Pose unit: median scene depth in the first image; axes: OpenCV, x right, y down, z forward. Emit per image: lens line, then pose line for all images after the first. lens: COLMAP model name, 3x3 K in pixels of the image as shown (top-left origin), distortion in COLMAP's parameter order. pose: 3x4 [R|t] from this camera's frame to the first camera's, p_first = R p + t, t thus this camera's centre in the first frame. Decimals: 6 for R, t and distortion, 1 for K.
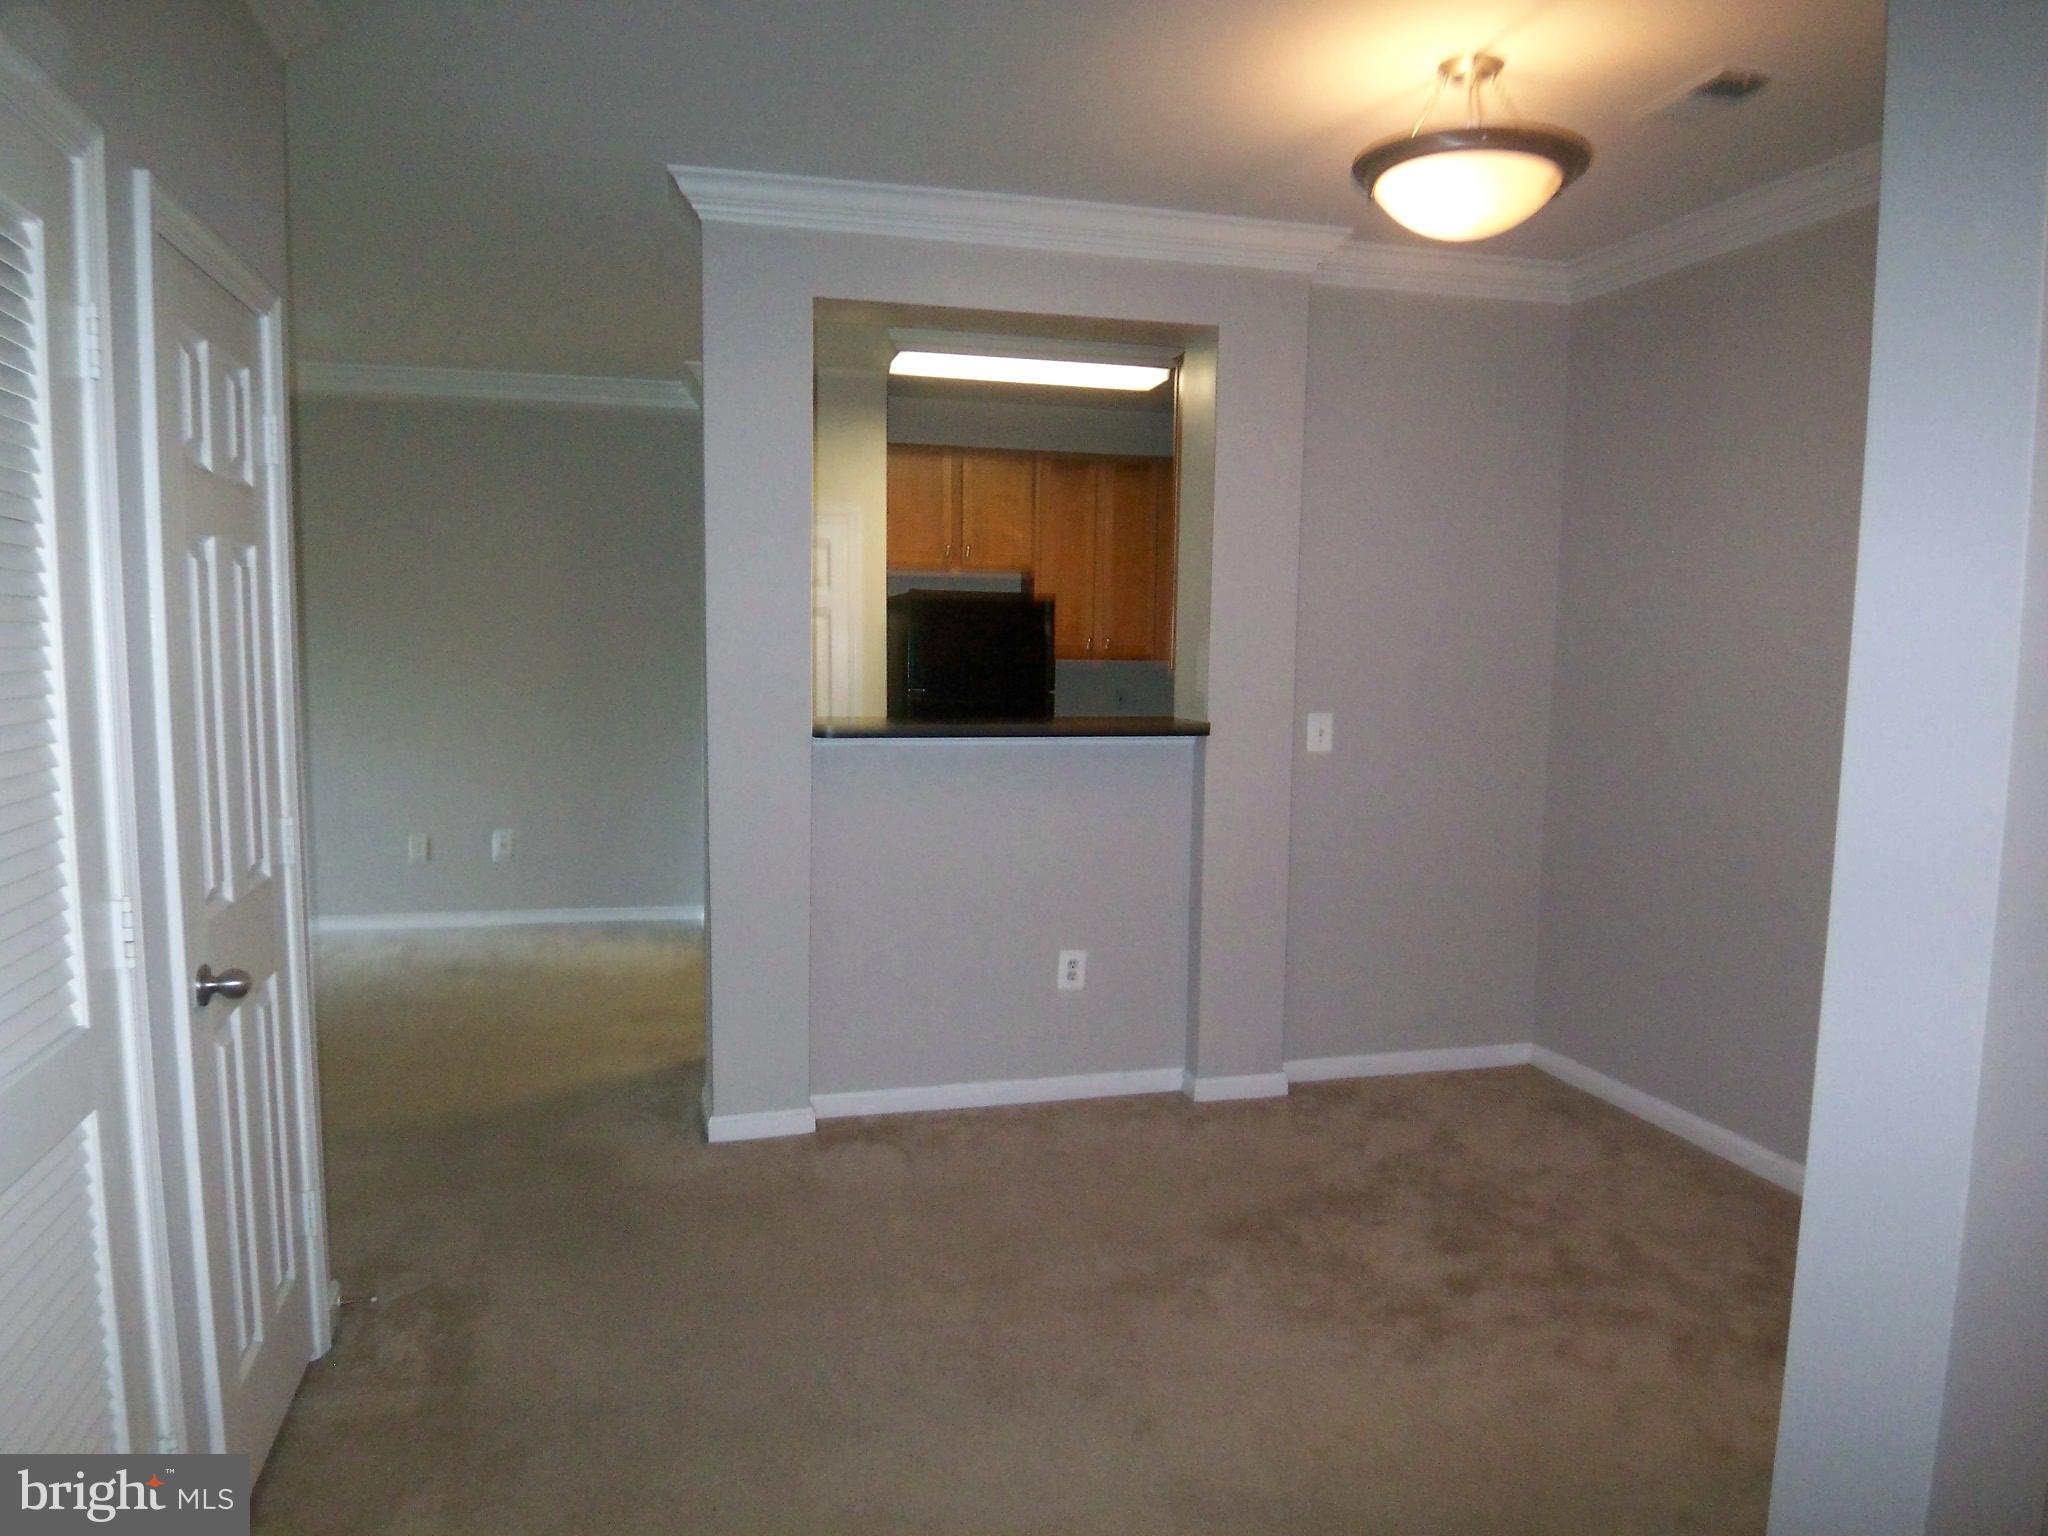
lens RADIAL K [[1380.6, 0, 1034.1], [0, 1380.6, 774.1], [0, 0, 1]] dist [-0.015355, -0.023788]
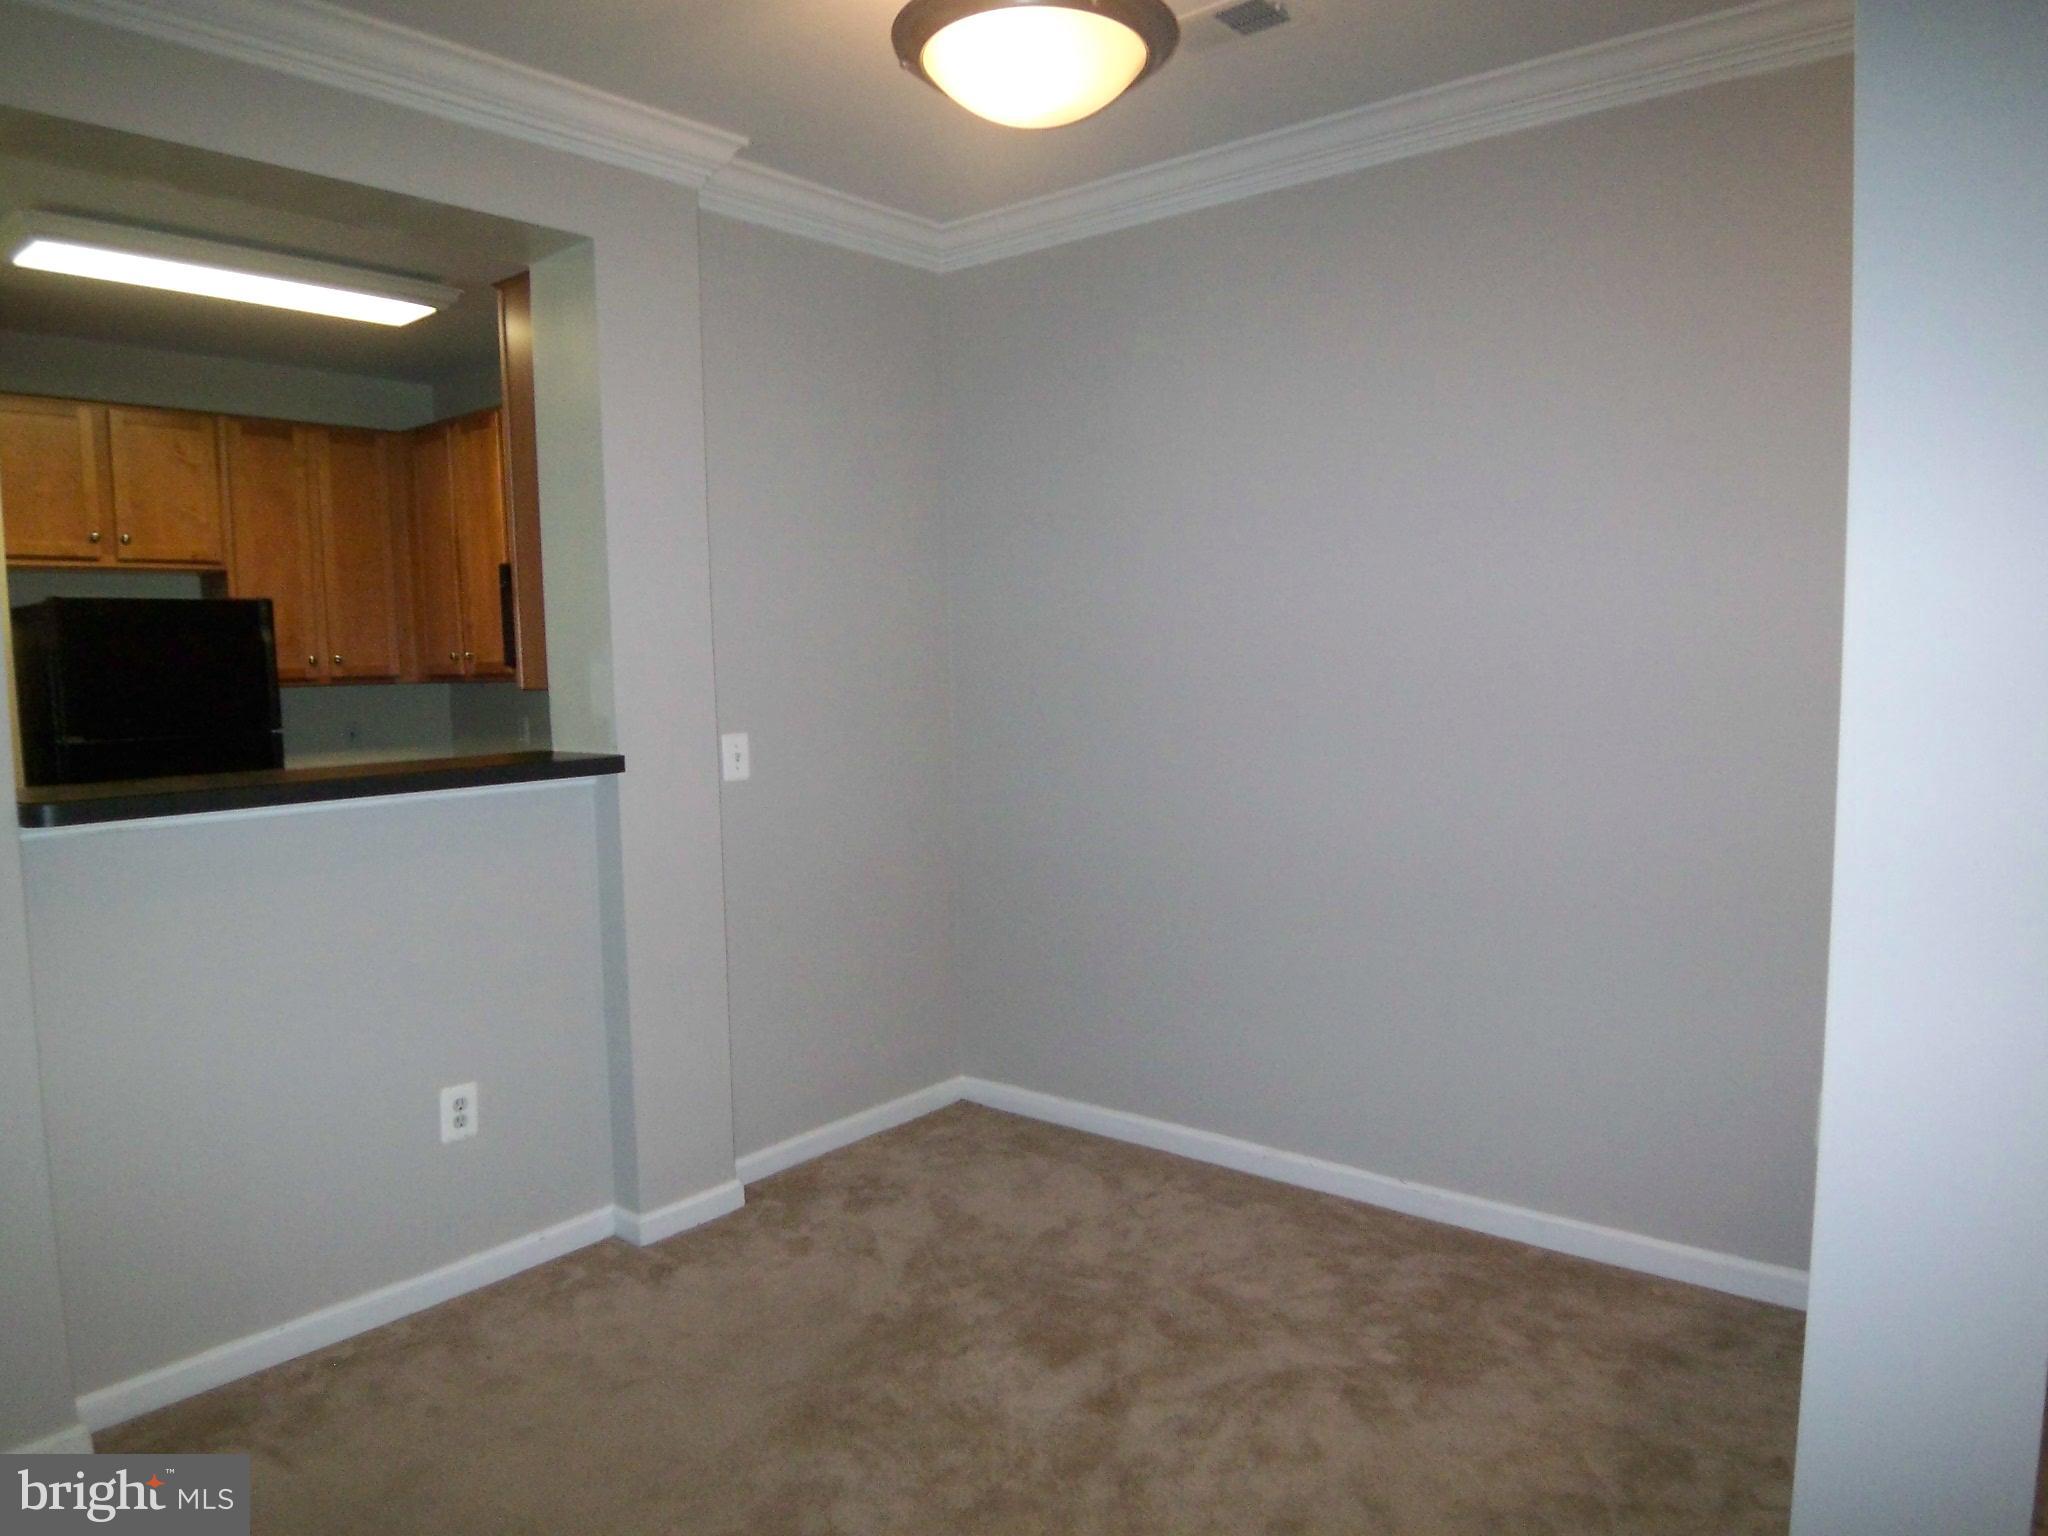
lens RADIAL K [[1380.6, 0, 1012.8], [0, 1380.6, 782.0], [0, 0, 1]] dist [-0.015355, -0.023788]
pose [[0.817898, -0.088990, 0.568440, -0.128502], [0.087878, 0.995696, 0.029435, -0.025578], [-0.568613, 0.025878, 0.822198, 0.239841]]
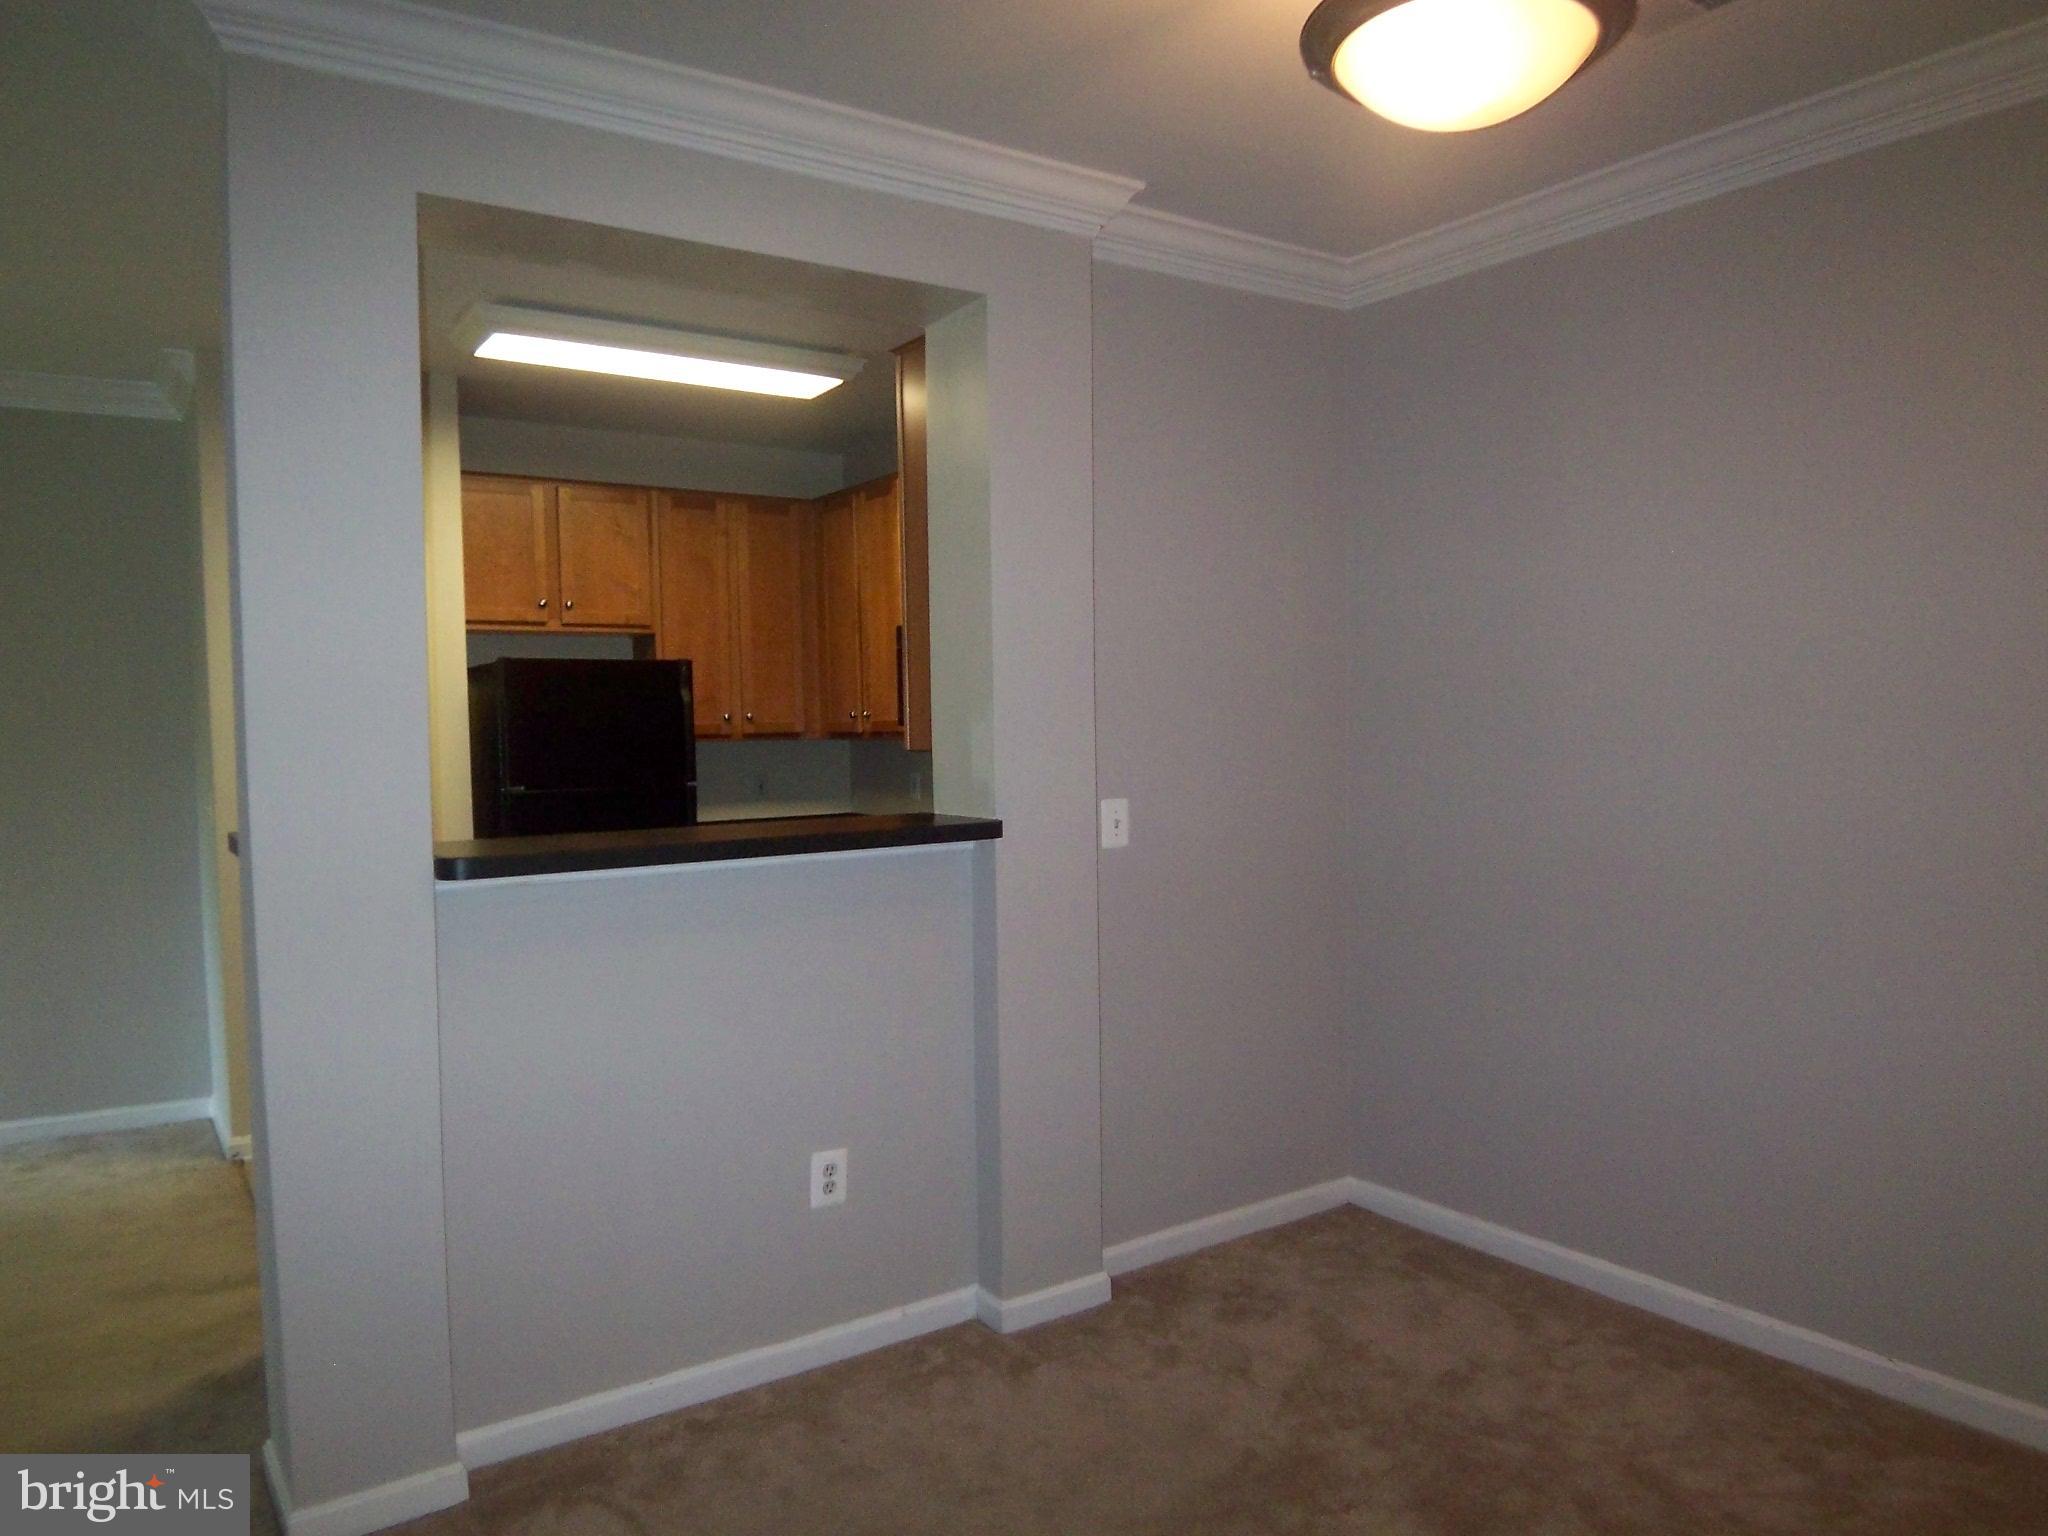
lens RADIAL K [[1380.6, 0, 1022.3], [0, 1380.6, 777.5], [0, 0, 1]] dist [-0.015355, -0.023788]
pose [[0.942255, -0.045887, 0.331738, -0.104498], [0.061209, 0.997480, -0.035879, -0.032455], [-0.329256, 0.054113, 0.942689, 0.284795]]
